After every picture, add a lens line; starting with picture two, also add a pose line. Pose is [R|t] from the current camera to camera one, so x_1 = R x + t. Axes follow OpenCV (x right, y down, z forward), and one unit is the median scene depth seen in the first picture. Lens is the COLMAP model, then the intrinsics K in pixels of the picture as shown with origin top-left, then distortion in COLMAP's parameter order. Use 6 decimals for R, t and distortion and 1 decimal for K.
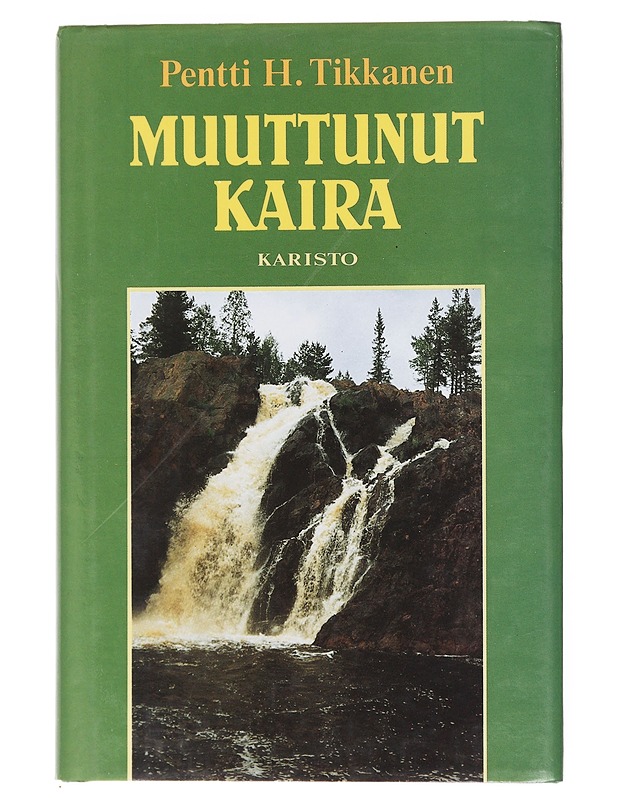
lens RADIAL K [[4810.2, 0, 309.1], [0, 4810.2, 400.0], [0, 0, 1]] dist [-0.300177, 0.000000]
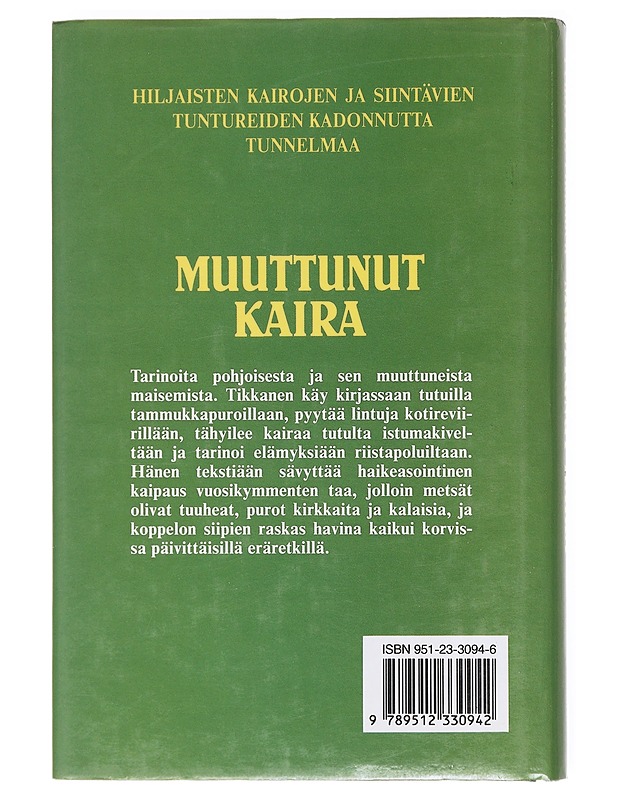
lens RADIAL K [[4810.2, 0, 308.9], [0, 4810.2, 399.9], [0, 0, 1]] dist [-0.300177, 0.000000]
pose [[0.999813, 0.006207, -0.018313, 0.028484], [-0.005969, 0.999897, 0.013028, -0.035239], [0.018392, -0.012917, 0.999747, -0.423793]]
